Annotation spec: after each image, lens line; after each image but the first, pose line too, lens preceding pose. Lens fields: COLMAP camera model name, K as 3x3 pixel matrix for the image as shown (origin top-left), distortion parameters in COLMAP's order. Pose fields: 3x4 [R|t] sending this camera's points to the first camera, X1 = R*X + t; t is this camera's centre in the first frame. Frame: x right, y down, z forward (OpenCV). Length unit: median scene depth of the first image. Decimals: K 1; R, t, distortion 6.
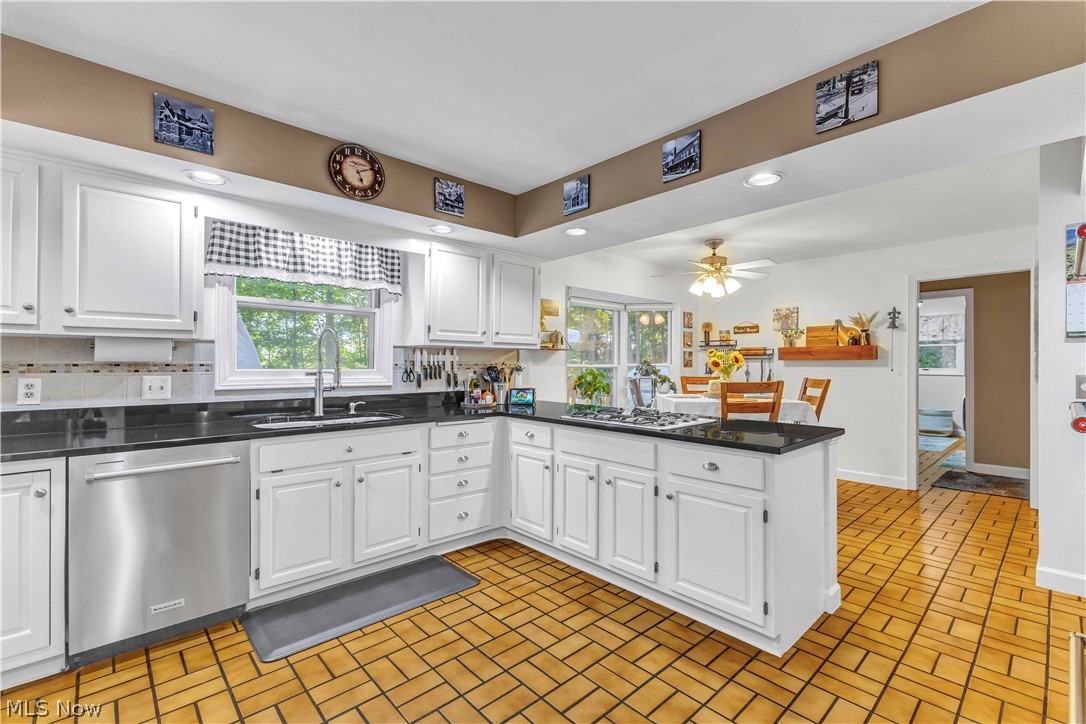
lens RADIAL K [[478.1, 0, 539.0], [0, 478.1, 360.7], [0, 0, 1]] dist [0.013123, -0.001150]
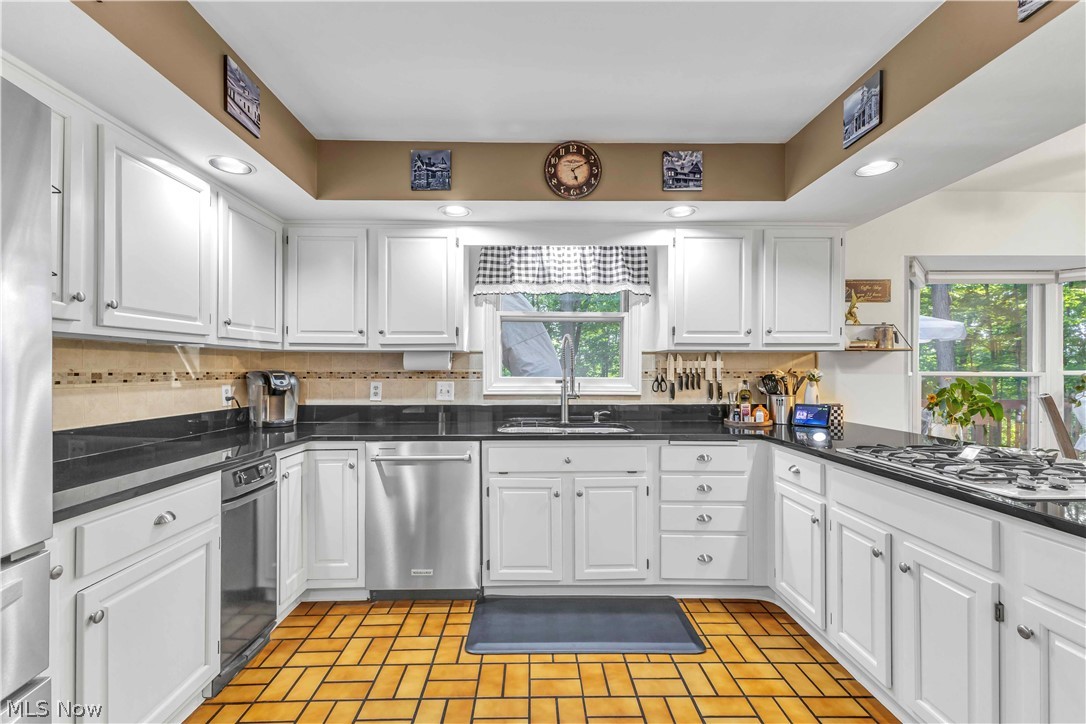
lens RADIAL K [[478.1, 0, 541.1], [0, 478.1, 368.8], [0, 0, 1]] dist [0.013123, -0.001150]
pose [[0.748023, -0.005688, -0.663649, 0.192114], [0.006184, 0.999980, -0.001599, 0.002093], [0.663644, -0.002908, 0.748043, 0.231233]]
